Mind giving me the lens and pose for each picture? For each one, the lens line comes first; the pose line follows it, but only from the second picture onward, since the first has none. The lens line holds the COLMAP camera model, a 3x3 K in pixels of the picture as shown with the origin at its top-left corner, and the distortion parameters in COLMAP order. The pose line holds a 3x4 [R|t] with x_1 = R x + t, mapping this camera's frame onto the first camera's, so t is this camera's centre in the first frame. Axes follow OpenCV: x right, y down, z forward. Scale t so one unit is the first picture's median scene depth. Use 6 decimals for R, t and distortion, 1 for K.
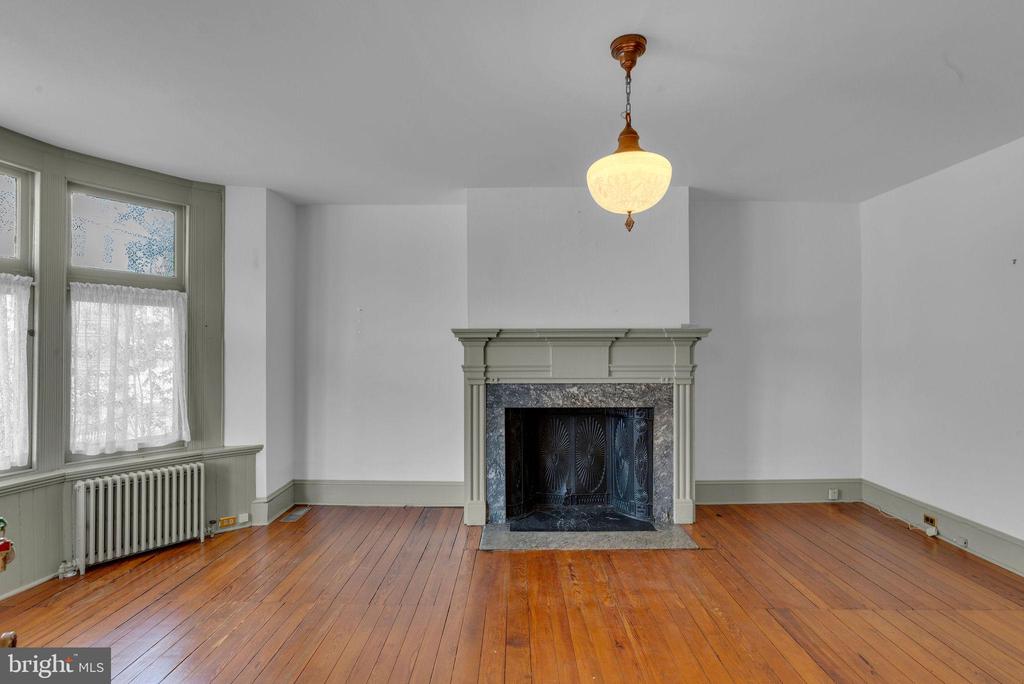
lens RADIAL K [[504.4, 0, 512.4], [0, 504.4, 343.9], [0, 0, 1]] dist [0.001391, 0.000073]
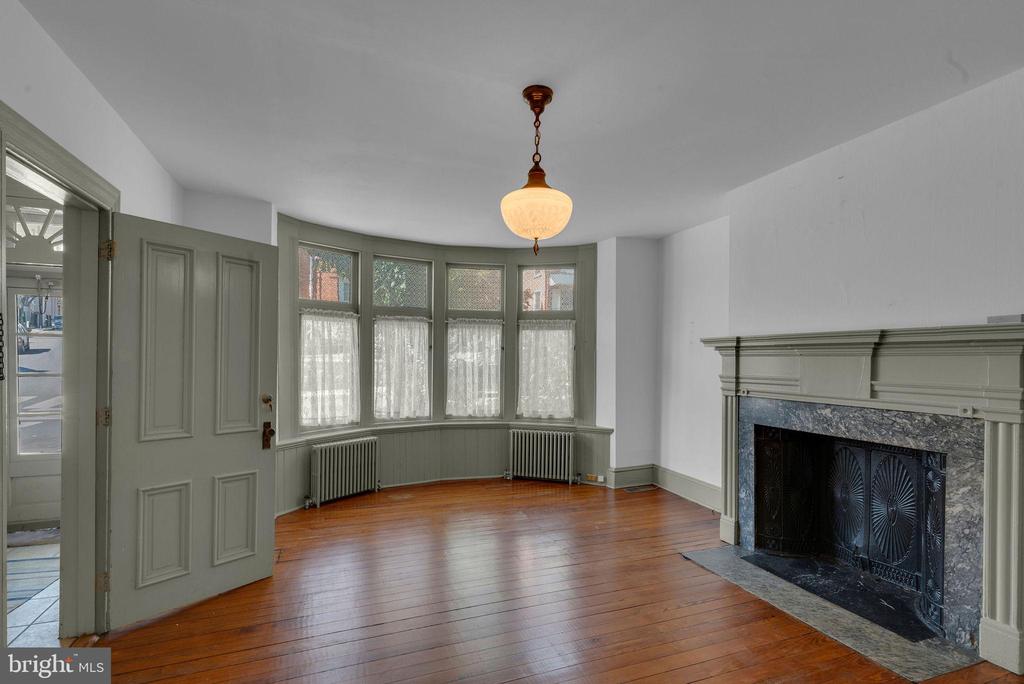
lens RADIAL K [[504.4, 0, 512.4], [0, 504.4, 343.9], [0, 0, 1]] dist [0.001391, 0.000073]
pose [[0.353651, -0.020238, -0.935159, 0.680448], [0.006564, 0.999795, -0.019155, -0.001753], [0.935355, 0.000635, 0.353711, 0.275748]]
